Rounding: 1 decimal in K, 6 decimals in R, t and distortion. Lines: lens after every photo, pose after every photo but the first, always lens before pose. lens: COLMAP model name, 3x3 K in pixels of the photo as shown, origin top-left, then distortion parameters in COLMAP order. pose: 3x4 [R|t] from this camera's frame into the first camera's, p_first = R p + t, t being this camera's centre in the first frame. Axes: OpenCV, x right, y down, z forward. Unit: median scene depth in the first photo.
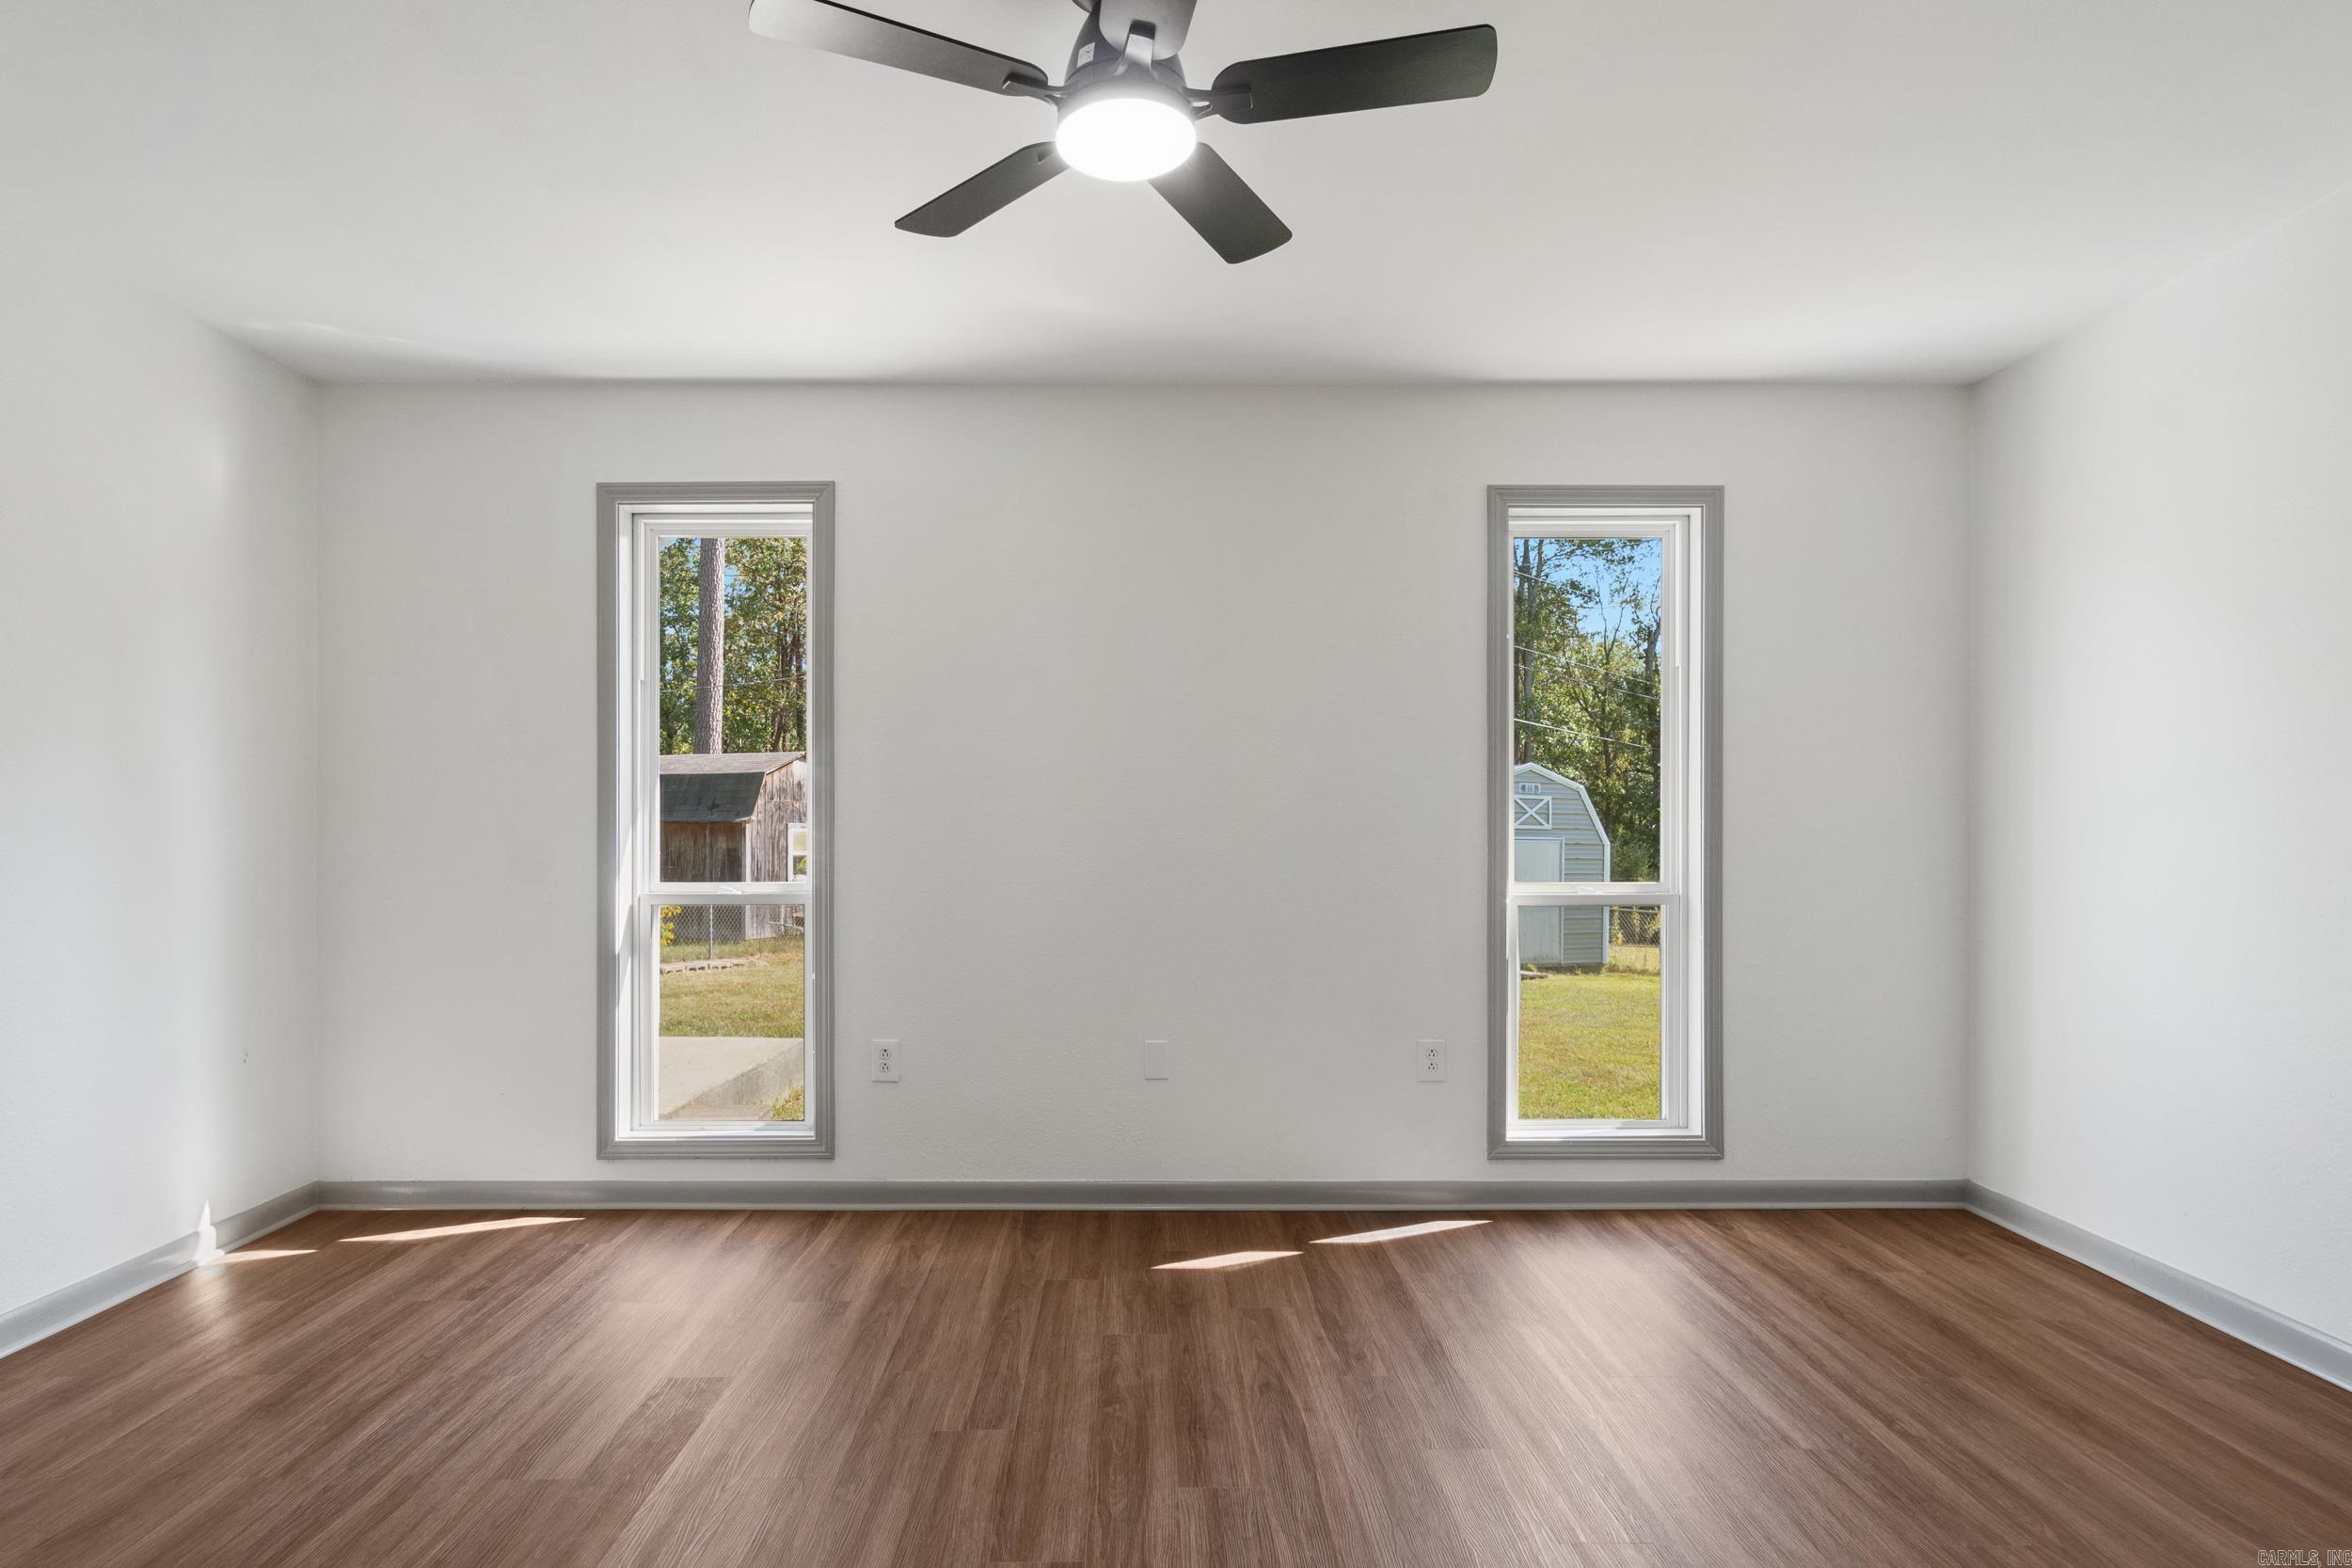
lens RADIAL K [[1270.8, 0, 1170.0], [0, 1270.8, 818.1], [0, 0, 1]] dist [0.006024, 0.001163]
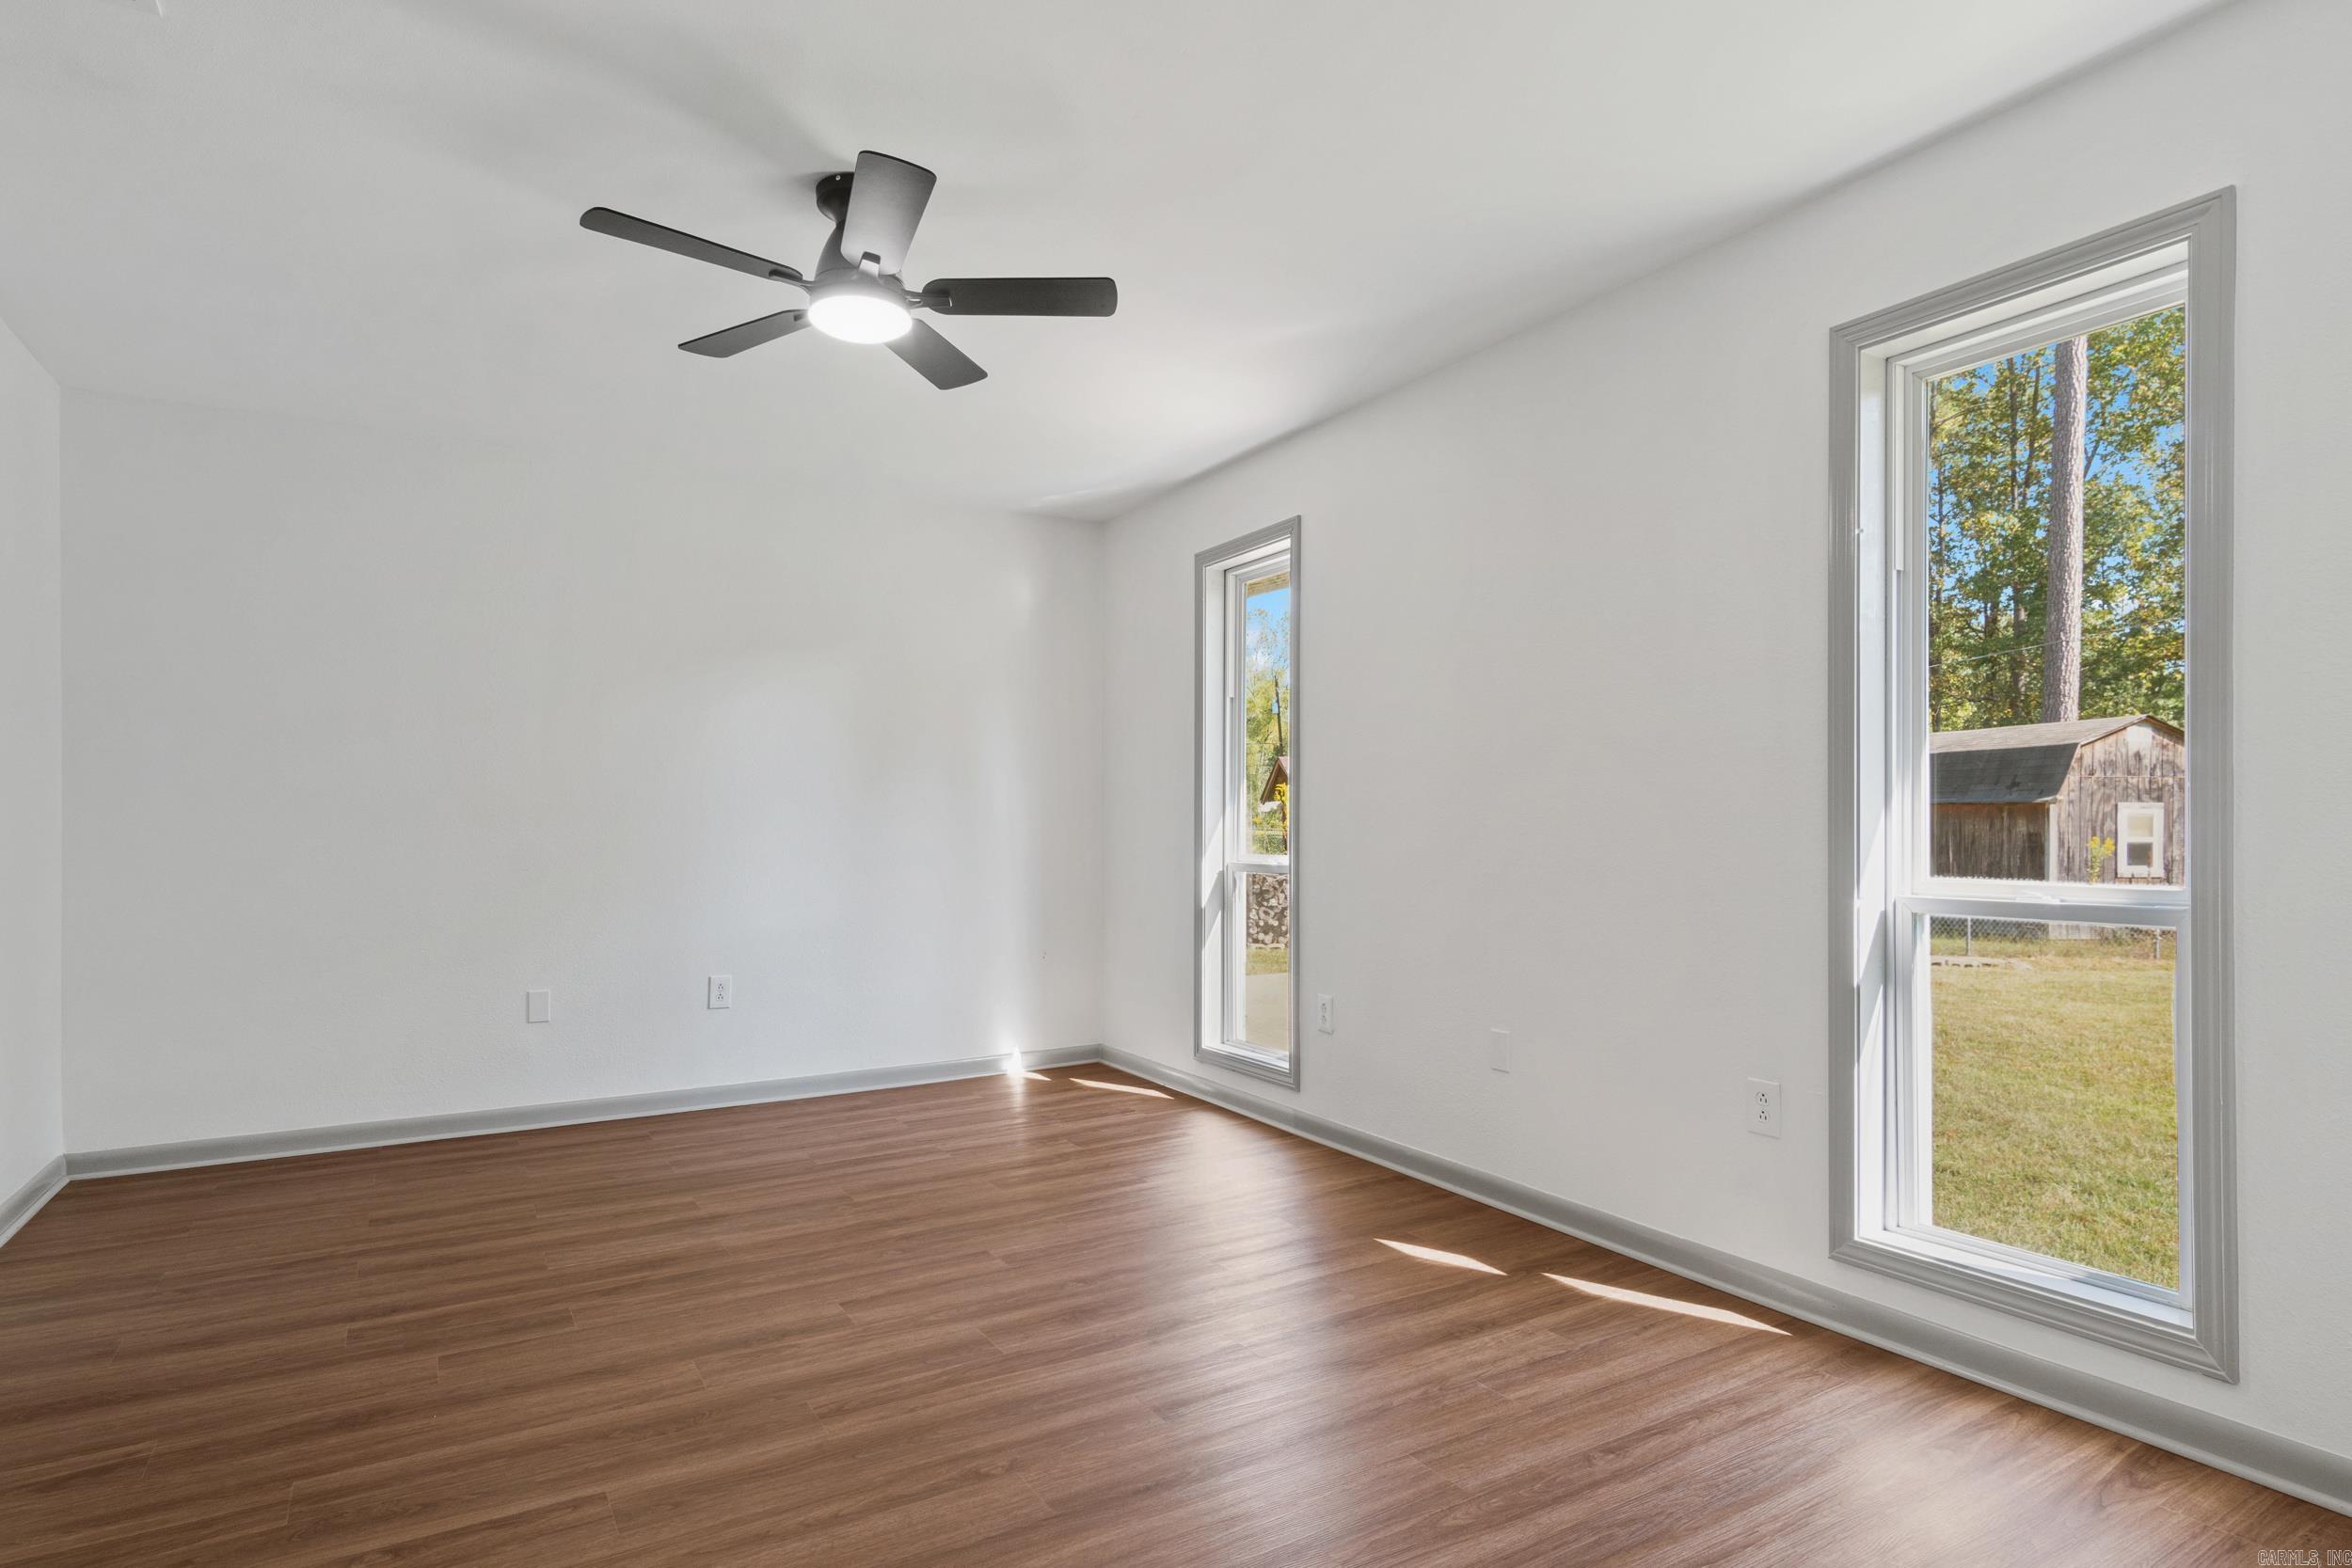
lens RADIAL K [[1270.8, 0, 1170.0], [0, 1270.8, 818.1], [0, 0, 1]] dist [0.006024, 0.001163]
pose [[0.491321, -0.004487, -0.870967, 0.703333], [0.015385, 0.999875, 0.003528, 0.008811], [0.870843, -0.015133, 0.491329, 0.320497]]
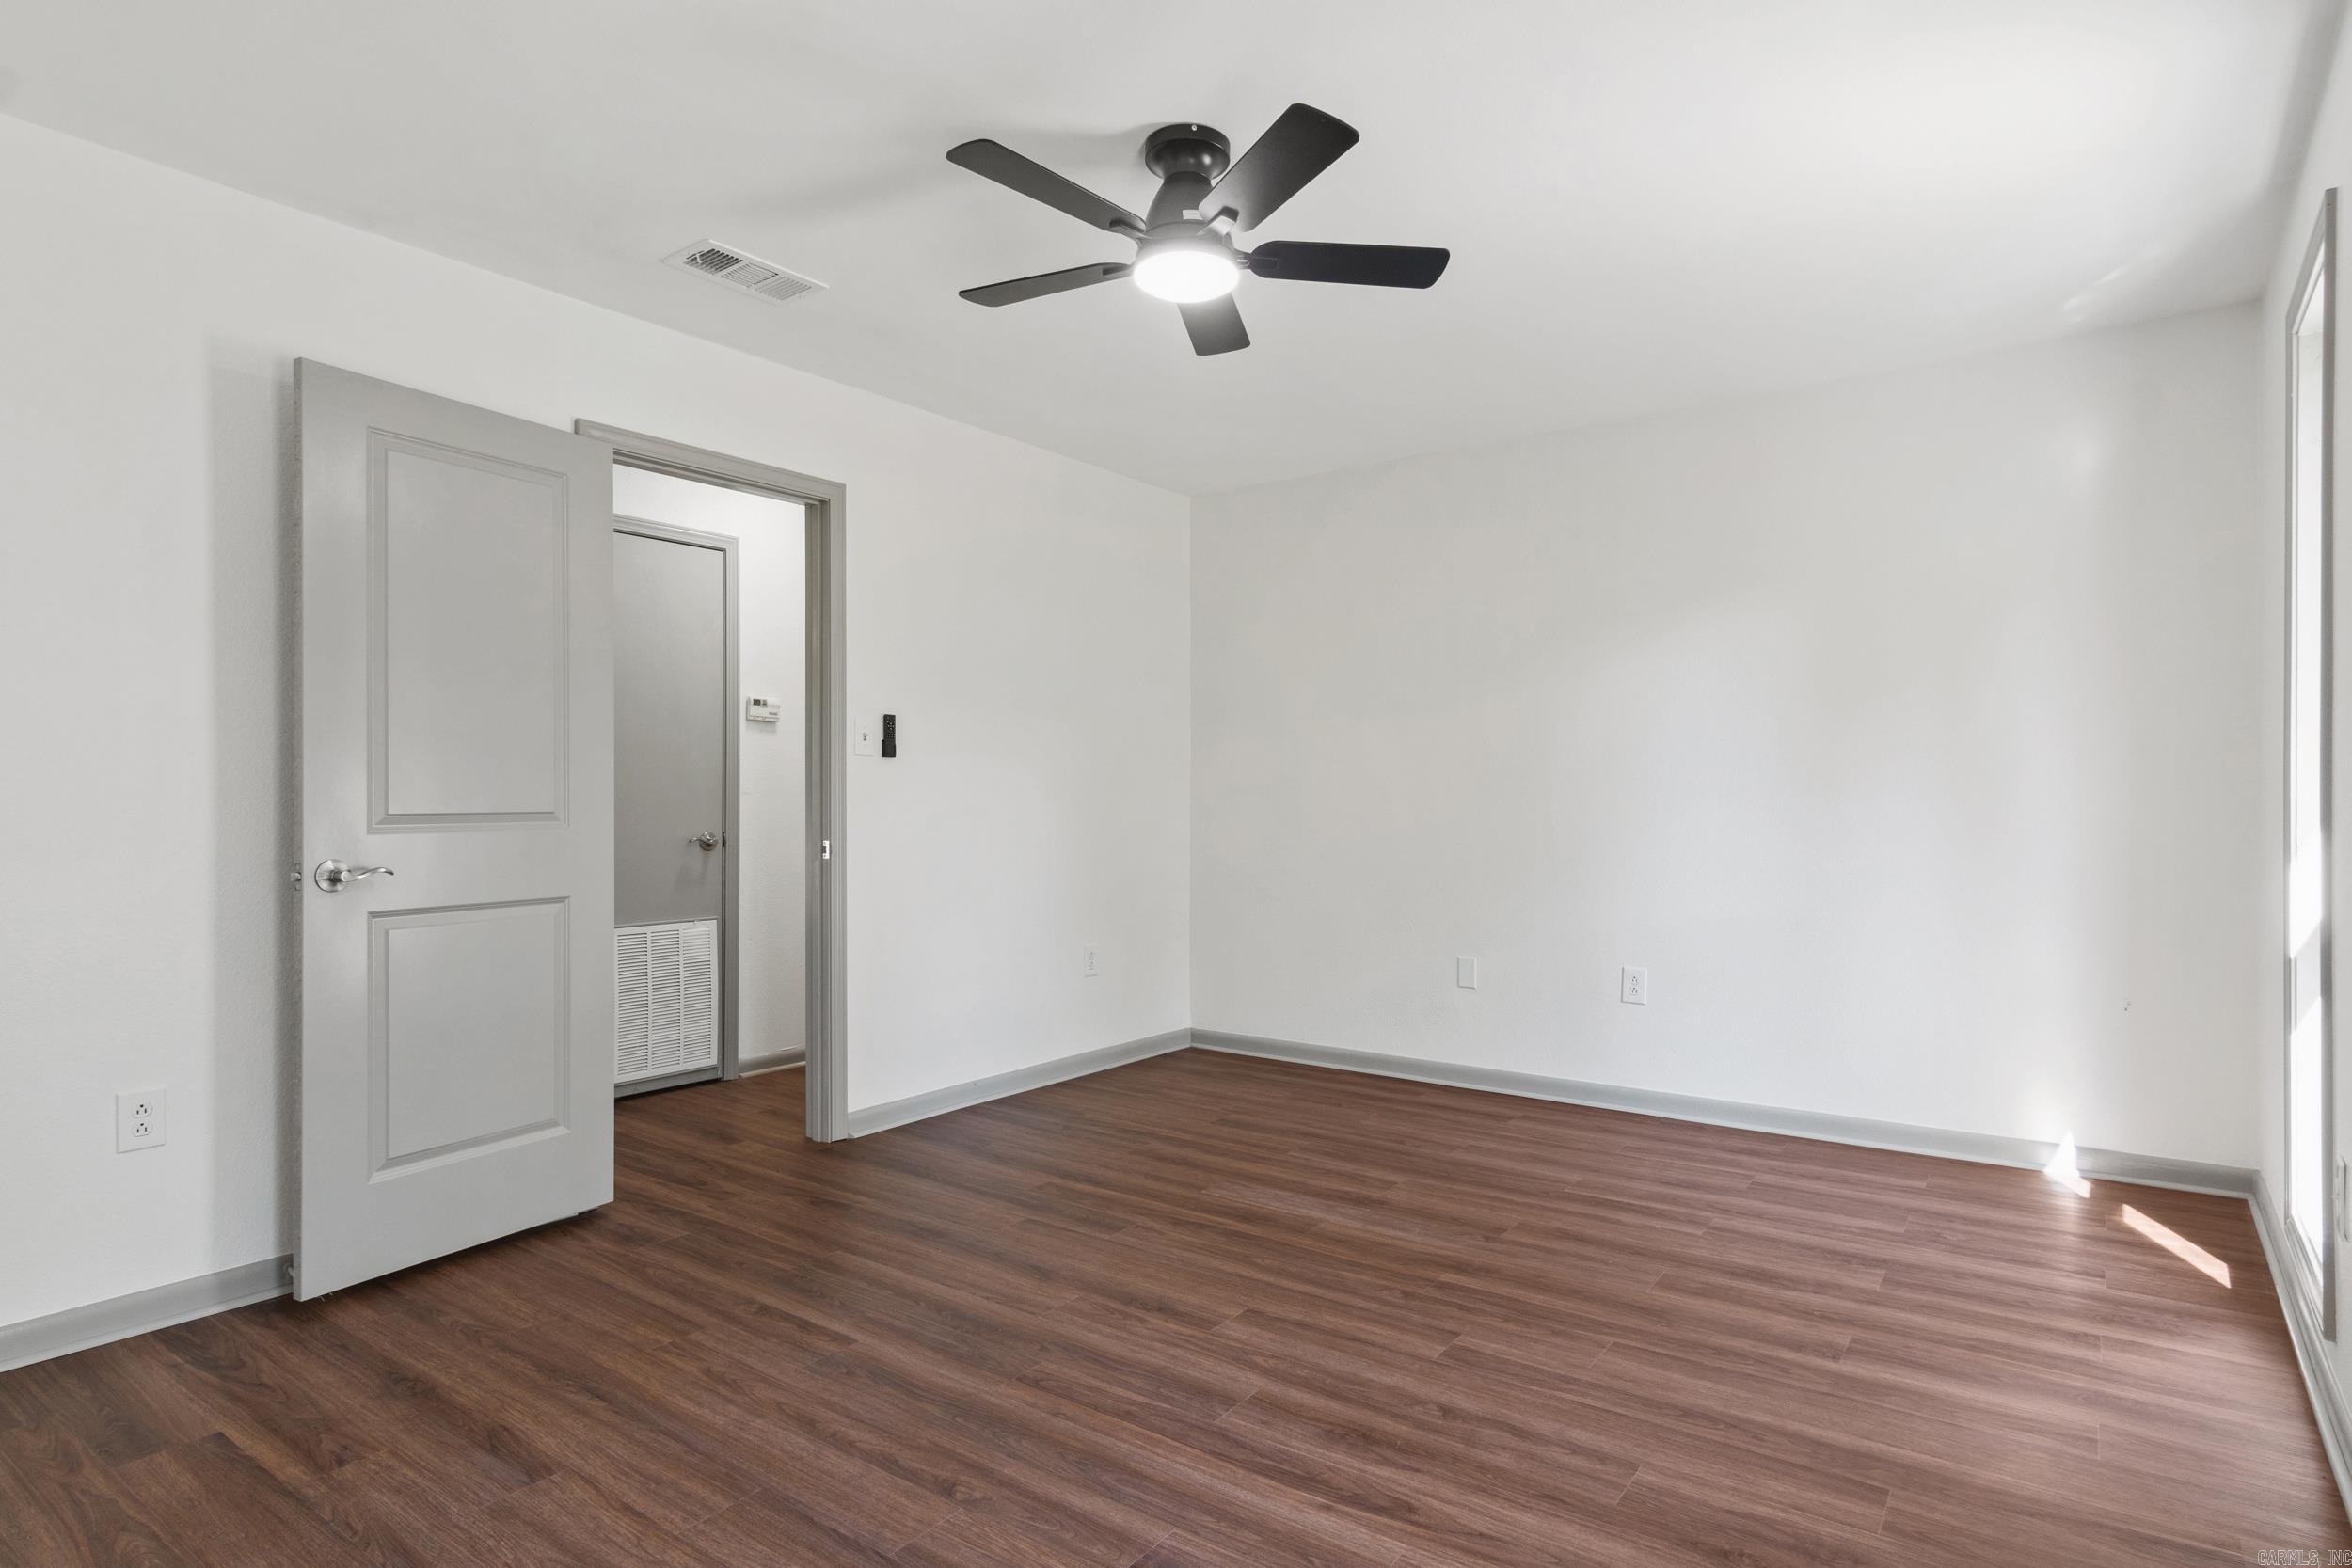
lens RADIAL K [[1243.6, 0, 1171.6], [0, 1243.6, 778.6], [0, 0, 1]] dist [0.003429, 0.000593]
pose [[-0.616213, -0.011917, -0.787489, 0.525773], [0.012152, 0.999623, -0.024637, 0.014508], [0.787485, -0.024751, -0.615836, 0.938206]]
